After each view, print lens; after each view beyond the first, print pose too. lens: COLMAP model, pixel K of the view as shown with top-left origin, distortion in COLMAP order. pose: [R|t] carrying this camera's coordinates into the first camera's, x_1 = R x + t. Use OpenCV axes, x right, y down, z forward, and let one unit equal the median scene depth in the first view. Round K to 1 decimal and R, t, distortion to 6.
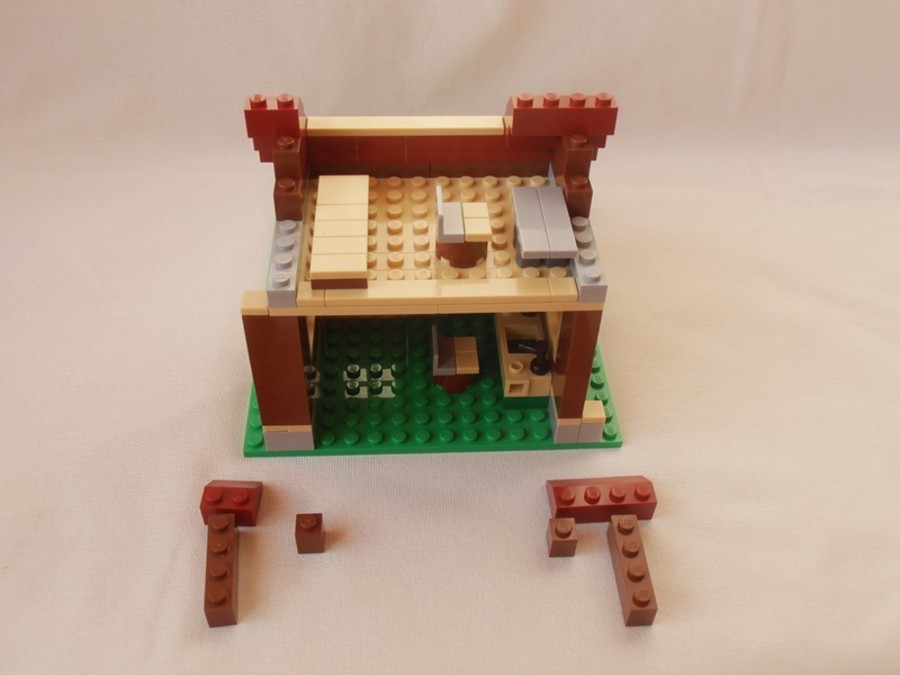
lens RADIAL K [[896.3, 0, 450.0], [0, 896.3, 337.5], [0, 0, 1]] dist [-0.051976, 0.013864]
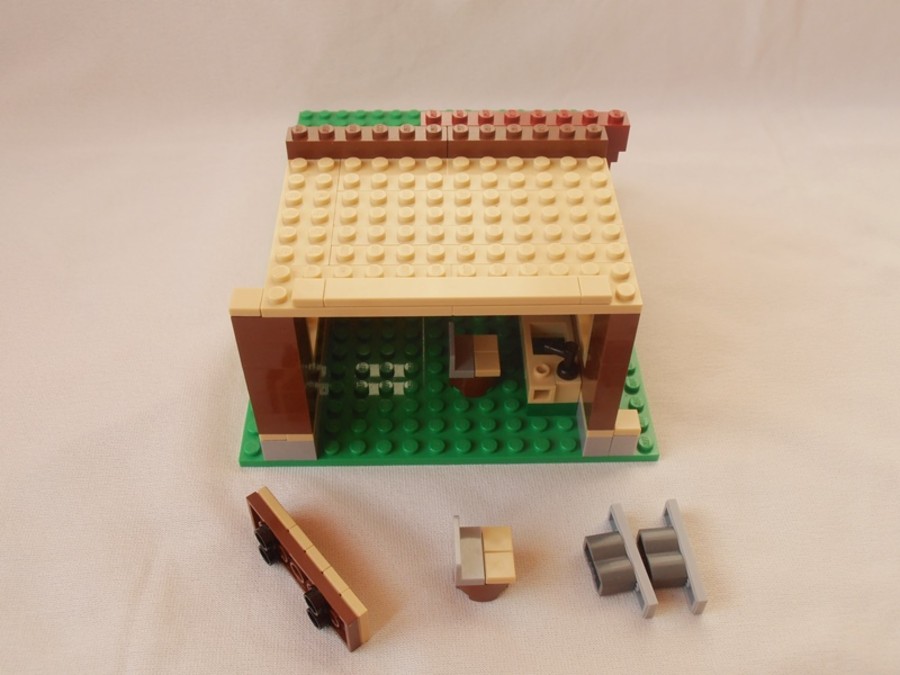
lens RADIAL K [[896.3, 0, 450.0], [0, 896.3, 337.5], [0, 0, 1]] dist [-0.051976, 0.013864]
pose [[0.999376, 0.010627, -0.033671, 0.012370], [-0.009455, 0.999350, 0.034787, -0.031143], [0.034019, -0.034447, 0.998827, 0.104023]]
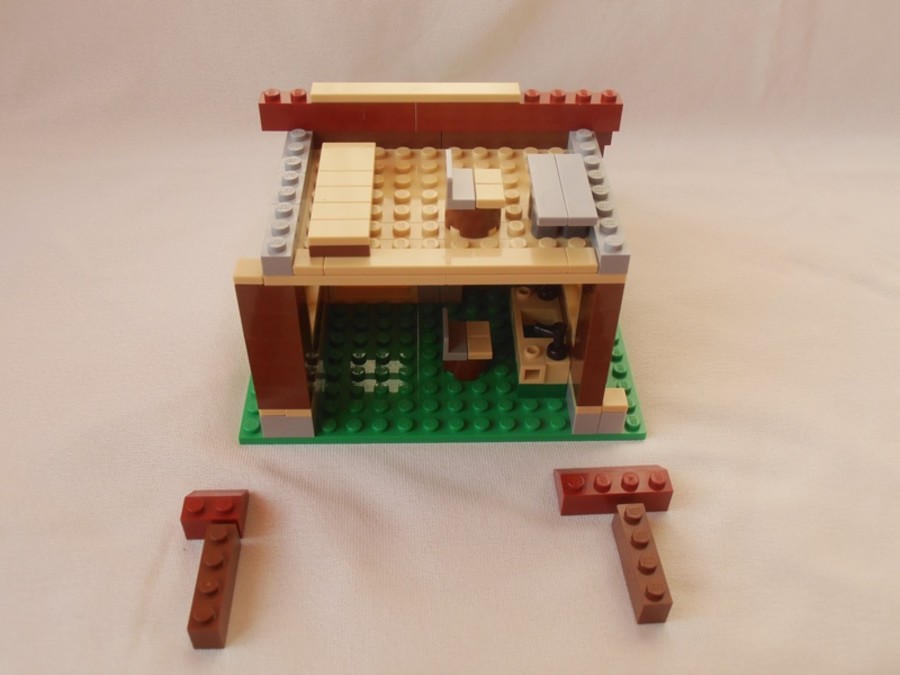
lens RADIAL K [[896.3, 0, 450.0], [0, 896.3, 337.5], [0, 0, 1]] dist [-0.051976, 0.013864]
pose [[0.999561, 0.009827, -0.027967, 0.014920], [-0.010613, 0.999548, -0.028110, 0.046404], [0.027678, 0.028394, 0.999214, 0.067631]]
